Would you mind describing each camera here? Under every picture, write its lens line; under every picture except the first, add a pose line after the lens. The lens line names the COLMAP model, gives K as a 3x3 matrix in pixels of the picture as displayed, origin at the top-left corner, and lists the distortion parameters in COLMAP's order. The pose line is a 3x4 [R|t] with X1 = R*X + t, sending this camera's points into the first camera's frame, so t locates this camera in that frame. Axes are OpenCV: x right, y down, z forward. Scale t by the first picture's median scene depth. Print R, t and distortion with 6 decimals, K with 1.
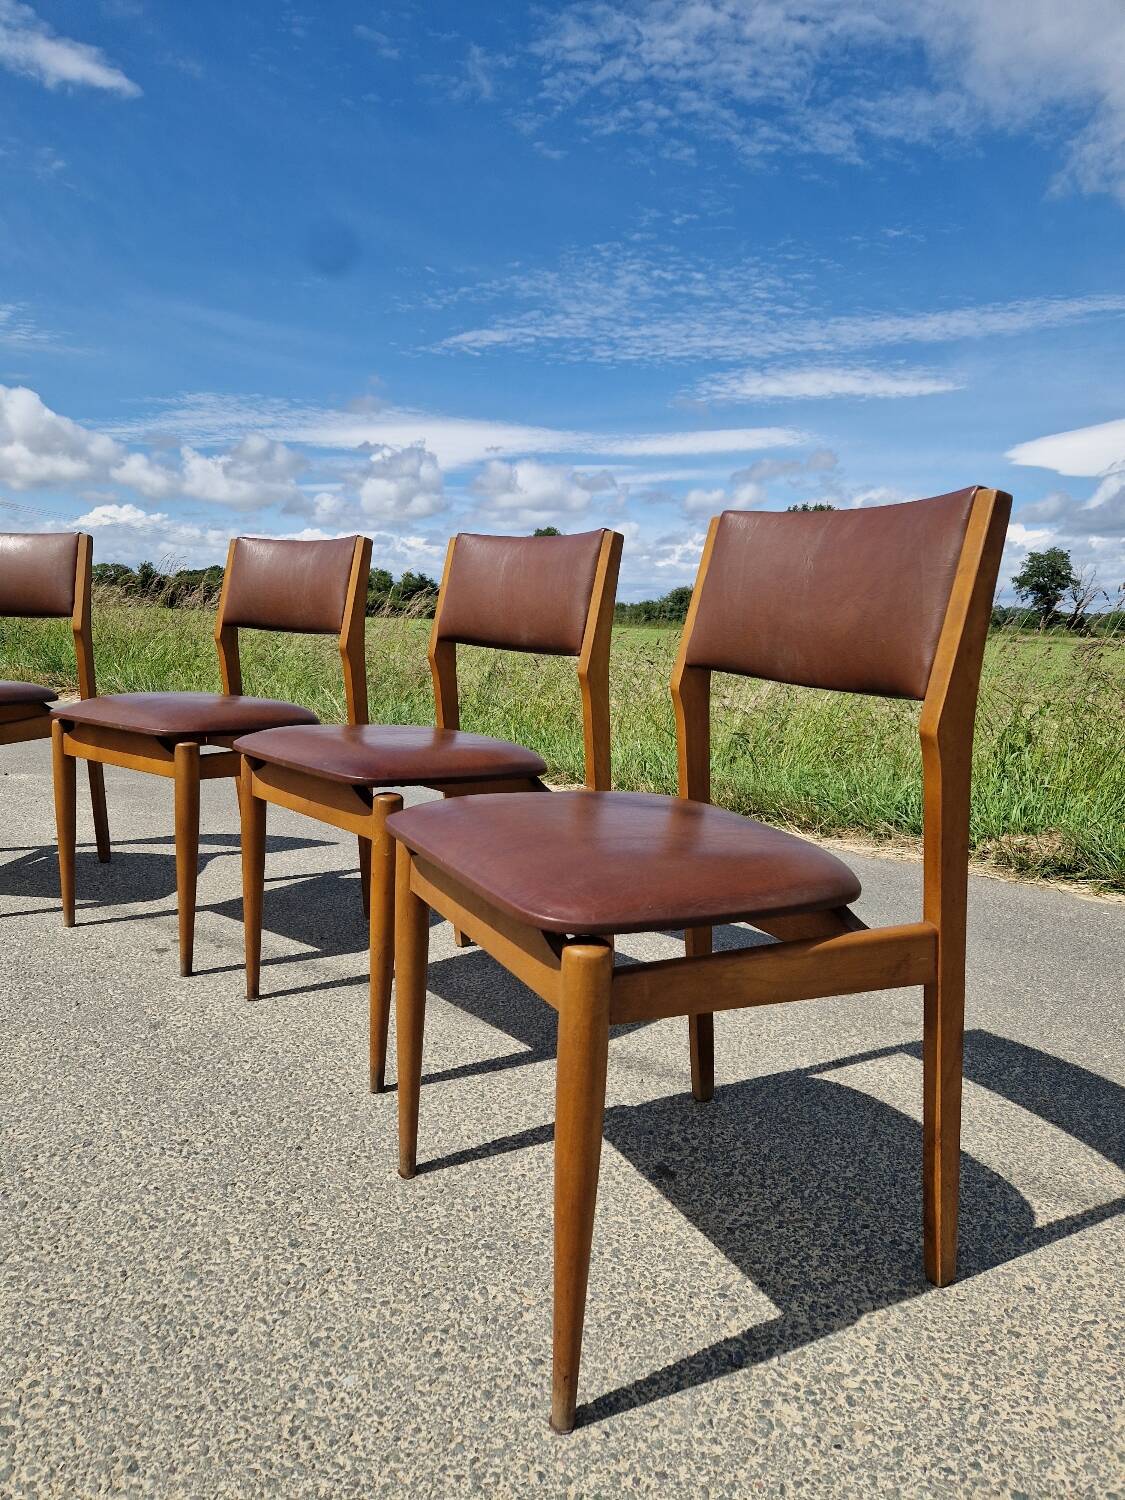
lens RADIAL K [[1031.2, 0, 557.4], [0, 1031.2, 738.4], [0, 0, 1]] dist [0.060563, -0.052479]
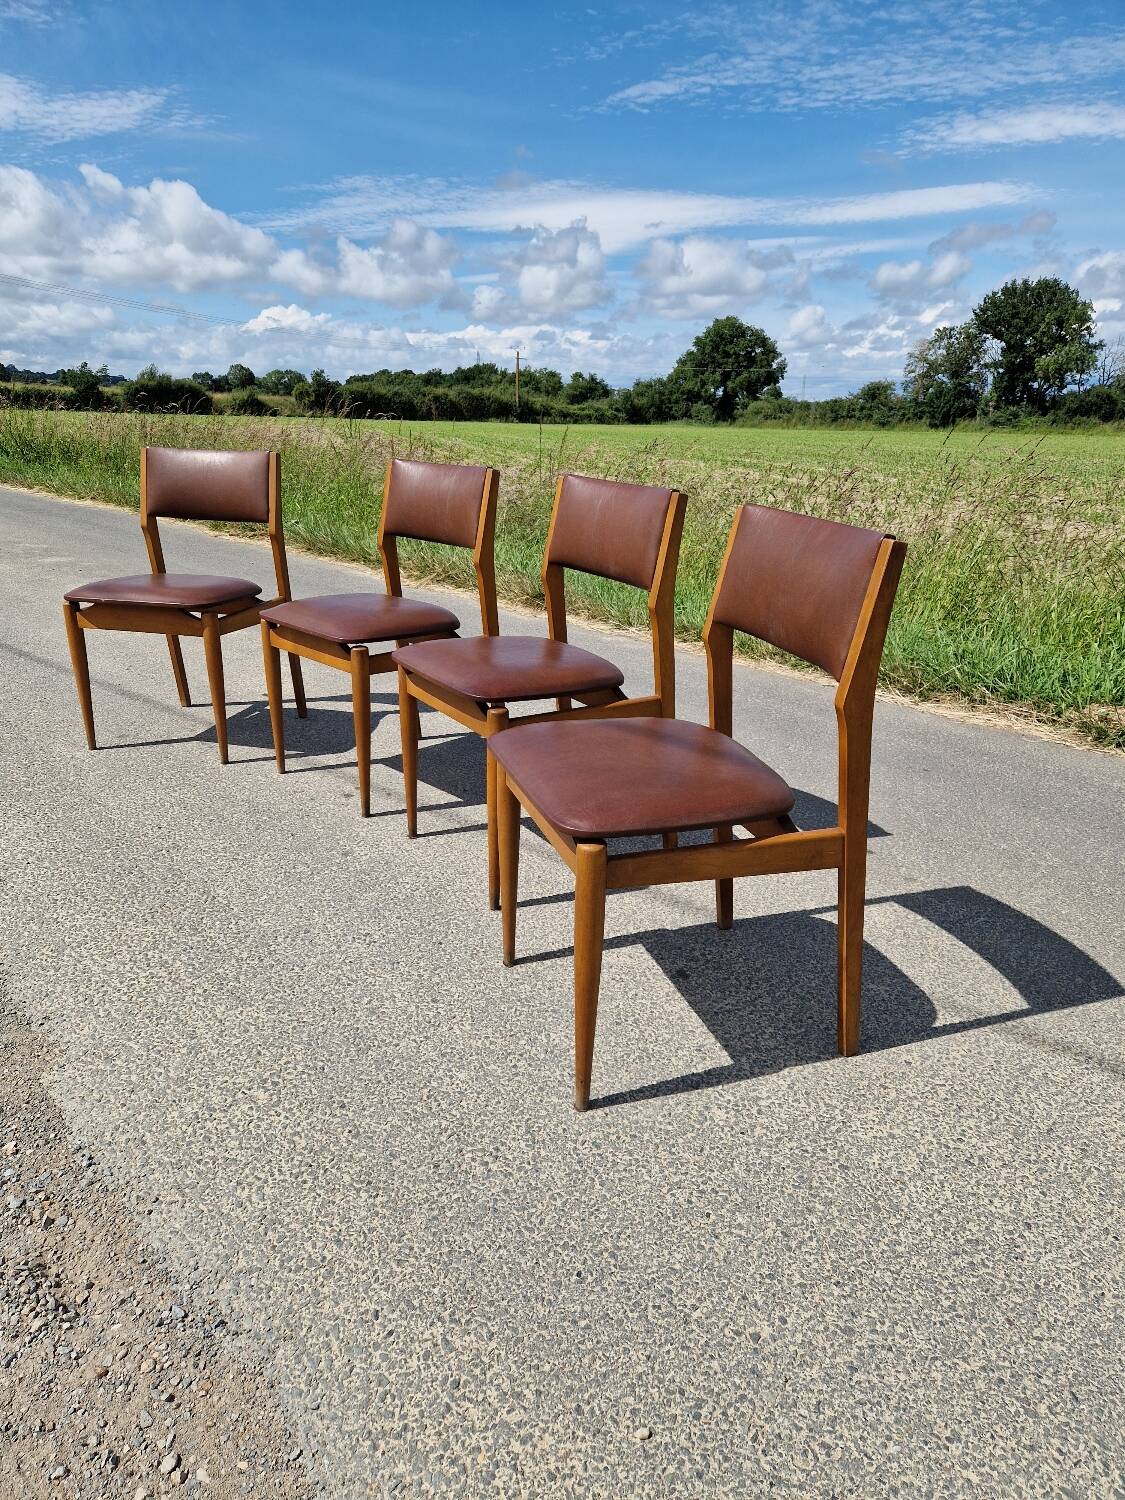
lens RADIAL K [[1031.2, 0, 562.5], [0, 1031.2, 775.5], [0, 0, 1]] dist [0.060563, -0.052479]
pose [[0.987482, 0.036678, -0.153409, 0.154614], [-0.003192, 0.977037, 0.213047, -0.170406], [0.157701, -0.209890, 0.964923, -0.380020]]
